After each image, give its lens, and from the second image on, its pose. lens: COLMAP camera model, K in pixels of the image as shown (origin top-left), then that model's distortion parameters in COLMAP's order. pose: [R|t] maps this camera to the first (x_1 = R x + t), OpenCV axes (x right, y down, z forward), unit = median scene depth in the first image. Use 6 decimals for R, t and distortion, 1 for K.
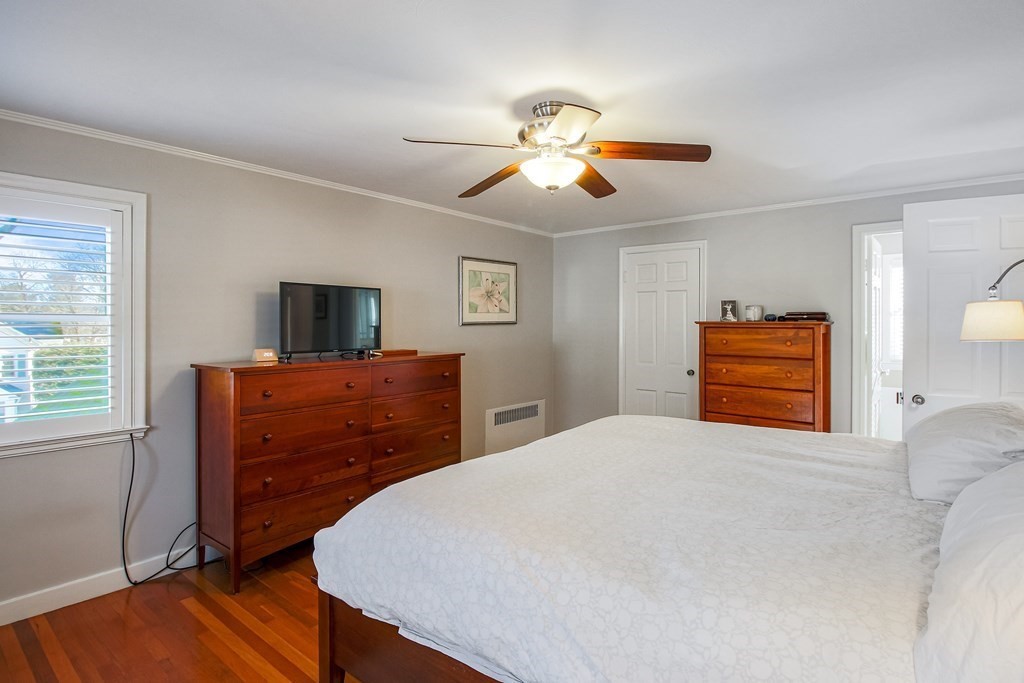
lens RADIAL K [[536.3, 0, 513.6], [0, 536.3, 333.1], [0, 0, 1]] dist [-0.006807, -0.001446]
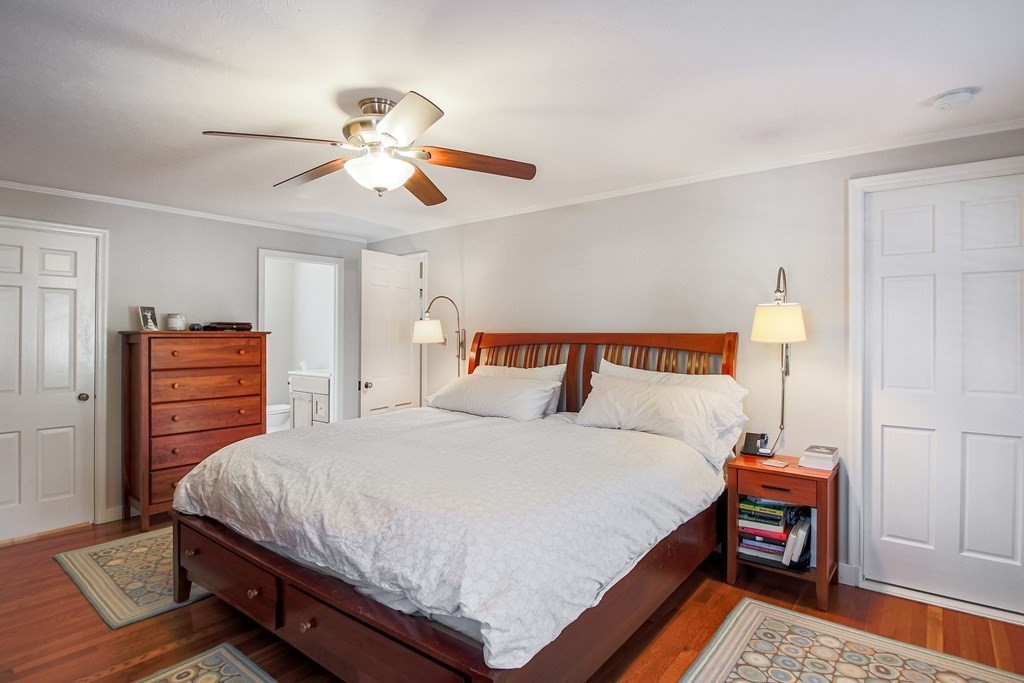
lens RADIAL K [[536.3, 0, 512.1], [0, 536.3, 335.6], [0, 0, 1]] dist [-0.006807, -0.001446]
pose [[-0.035490, -0.003437, 0.999364, -0.514067], [0.021336, 0.999764, 0.004196, -0.005630], [-0.999142, 0.021472, -0.035408, 0.466724]]
